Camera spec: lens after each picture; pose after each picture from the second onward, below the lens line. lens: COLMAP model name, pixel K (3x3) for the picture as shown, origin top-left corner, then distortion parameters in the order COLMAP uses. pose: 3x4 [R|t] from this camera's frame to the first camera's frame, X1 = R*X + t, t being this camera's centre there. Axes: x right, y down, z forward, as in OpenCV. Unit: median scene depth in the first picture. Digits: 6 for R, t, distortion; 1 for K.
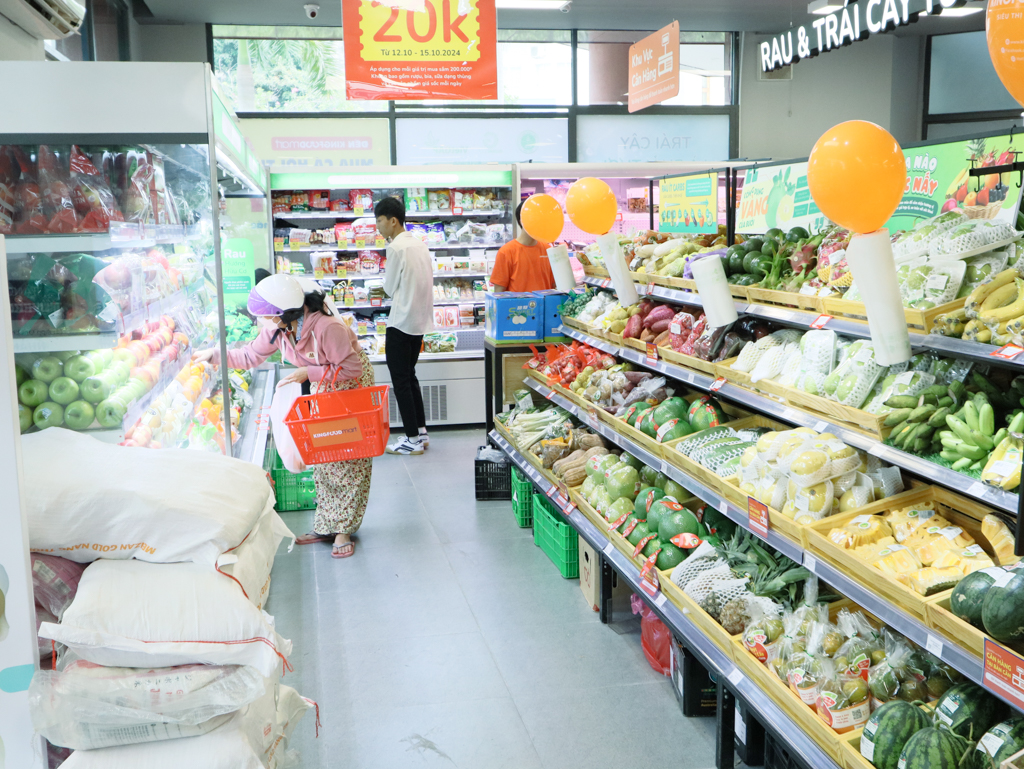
lens RADIAL K [[1105.5, 0, 507.9], [0, 1105.5, 380.3], [0, 0, 1]] dist [0.003097, 0.000000]
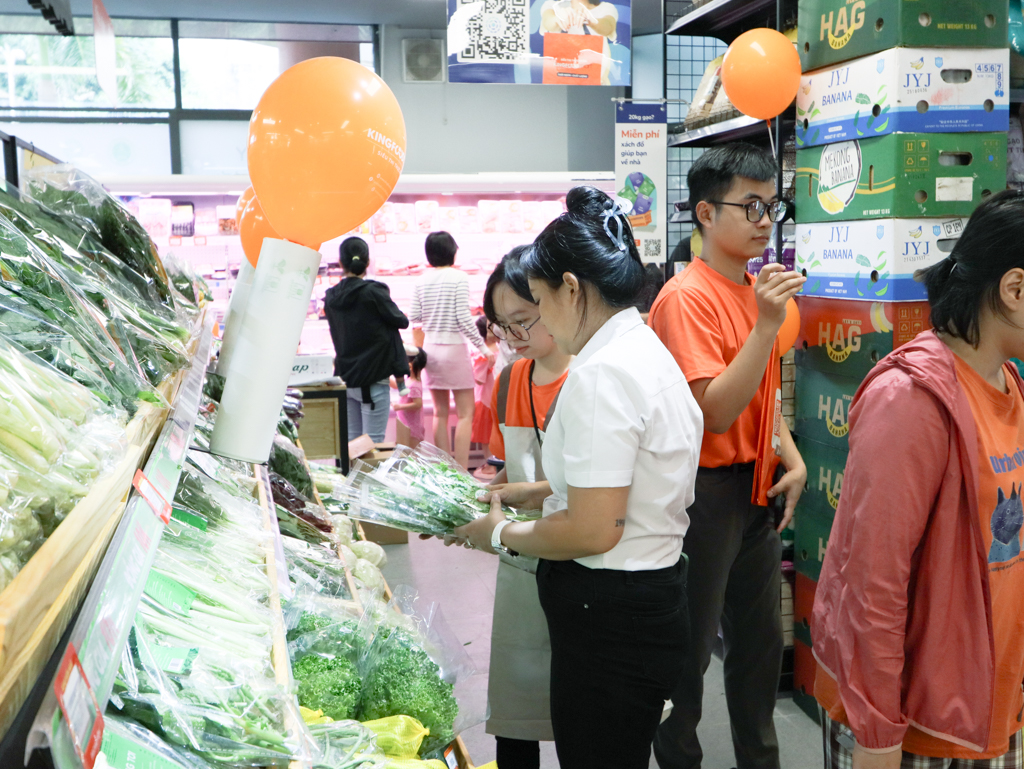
lens RADIAL K [[1105.5, 0, 502.3], [0, 1105.5, 384.7], [0, 0, 1]] dist [0.003097, 0.000000]
pose [[0.998927, -0.004707, 0.046064, 0.311129], [0.005655, 0.999775, -0.020466, -0.023548], [-0.045958, 0.020705, 0.998729, 0.177240]]
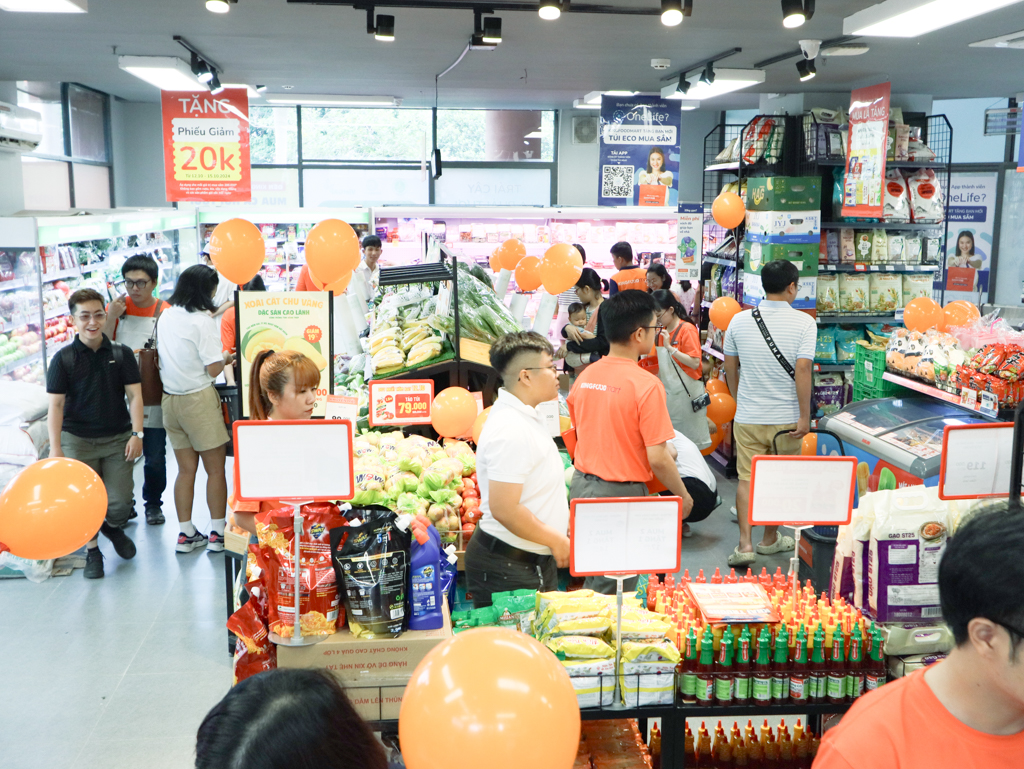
lens RADIAL K [[1105.5, 0, 506.6], [0, 1105.5, 385.4], [0, 0, 1]] dist [0.003097, 0.000000]
pose [[0.996162, 0.037288, -0.079192, 0.313904], [-0.035368, 0.999049, 0.025516, -0.009095], [0.080068, -0.022617, 0.996533, -0.430976]]
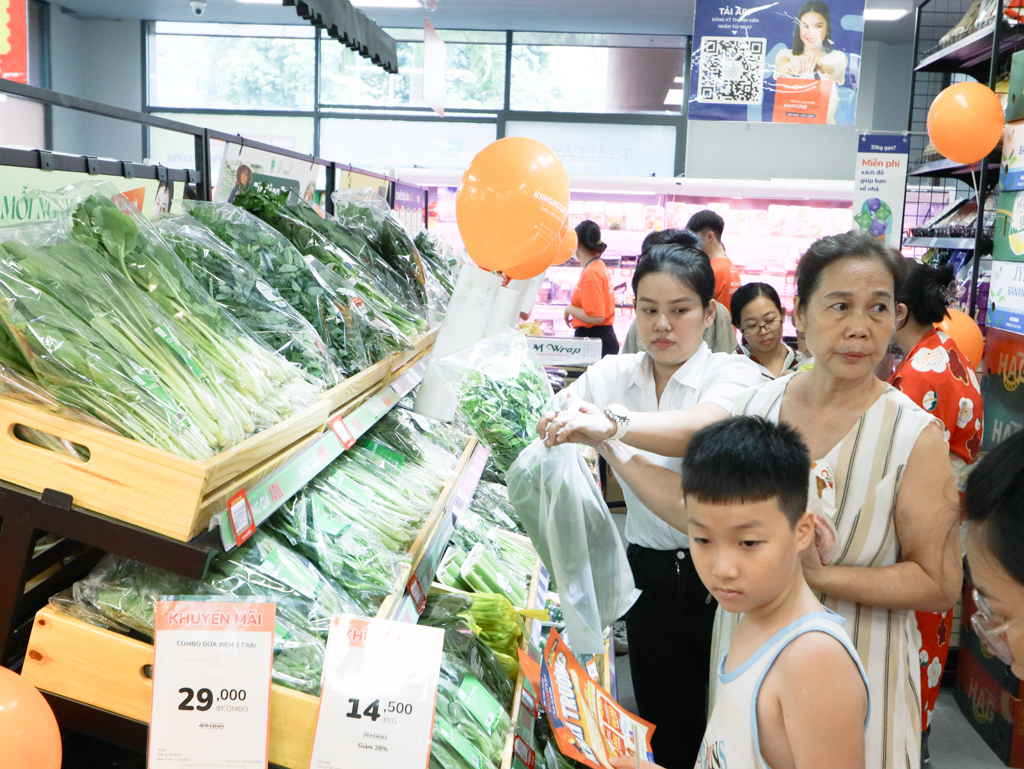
lens RADIAL K [[1105.5, 0, 506.5], [0, 1105.5, 384.6], [0, 0, 1]] dist [0.003097, 0.000000]
pose [[0.964789, 0.090697, -0.246892, 0.368412], [-0.090999, 0.995799, 0.010213, -0.028195], [0.246781, 0.012613, 0.968989, 0.097437]]
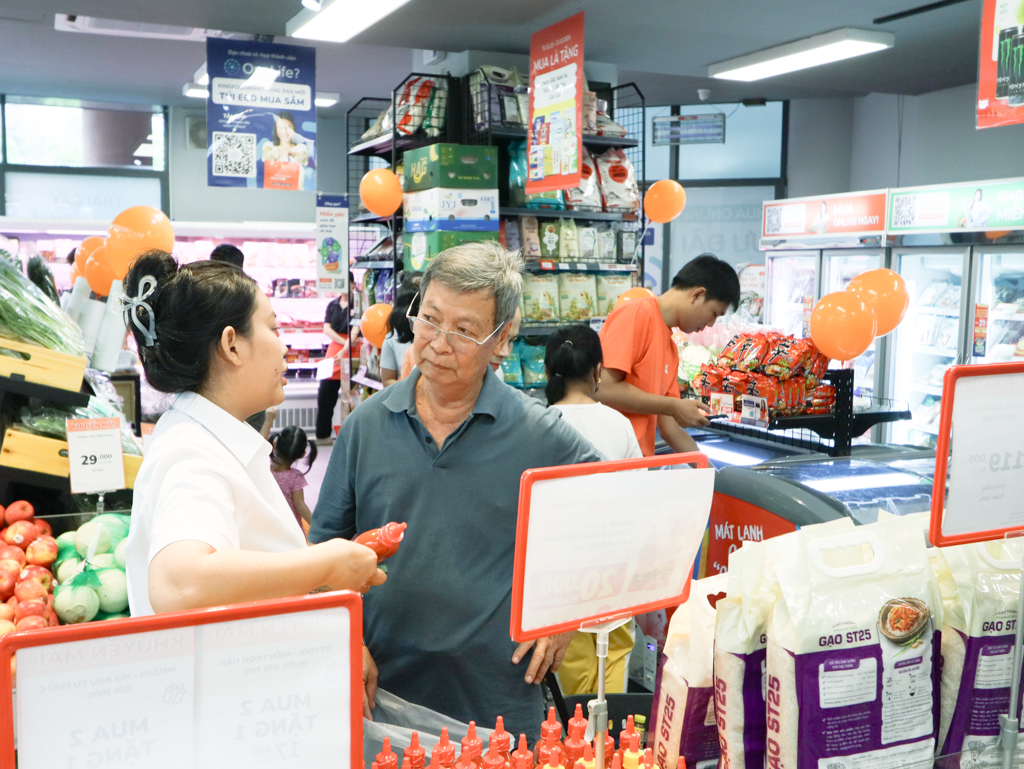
lens RADIAL K [[1105.5, 0, 502.6], [0, 1105.5, 385.6], [0, 0, 1]] dist [0.003097, 0.000000]
pose [[0.973632, 0.006732, 0.228025, 0.336488], [0.003275, 0.999049, -0.043480, 0.019073], [-0.228101, 0.043081, 0.972684, -0.174346]]
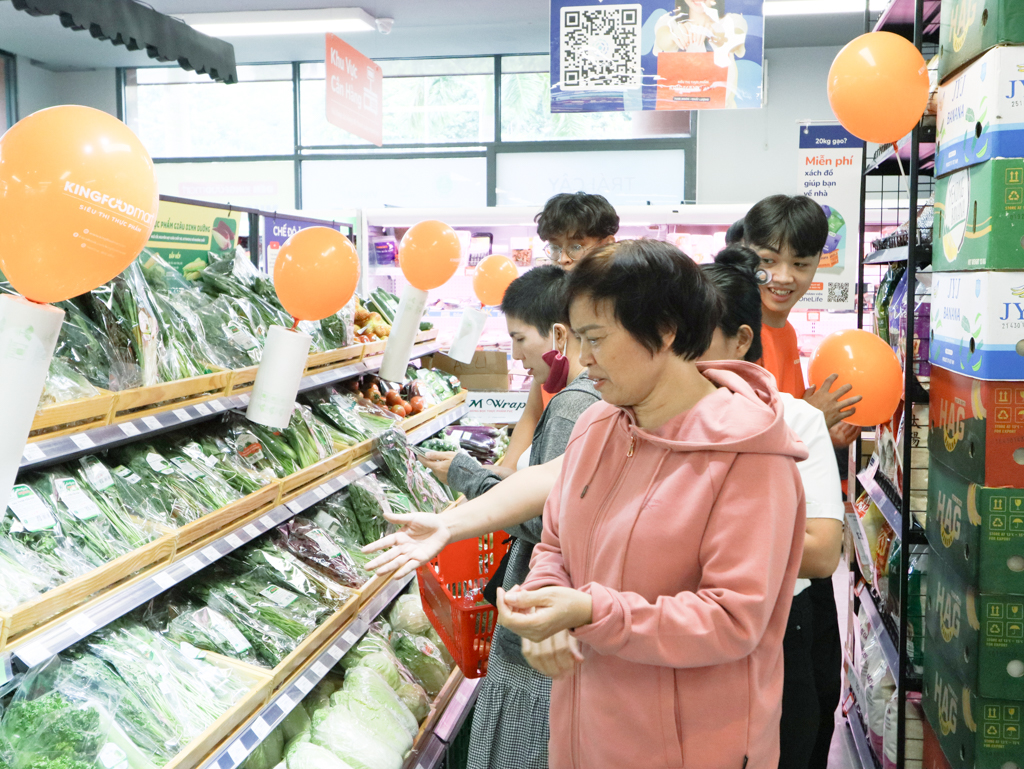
lens RADIAL K [[1105.5, 0, 505.5], [0, 1105.5, 384.6], [0, 0, 1]] dist [0.003097, 0.000000]
pose [[0.933420, 0.052639, -0.354902, 0.447508], [-0.066907, 0.997365, -0.028041, -0.041374], [0.352491, 0.049920, 0.934483, 0.236225]]
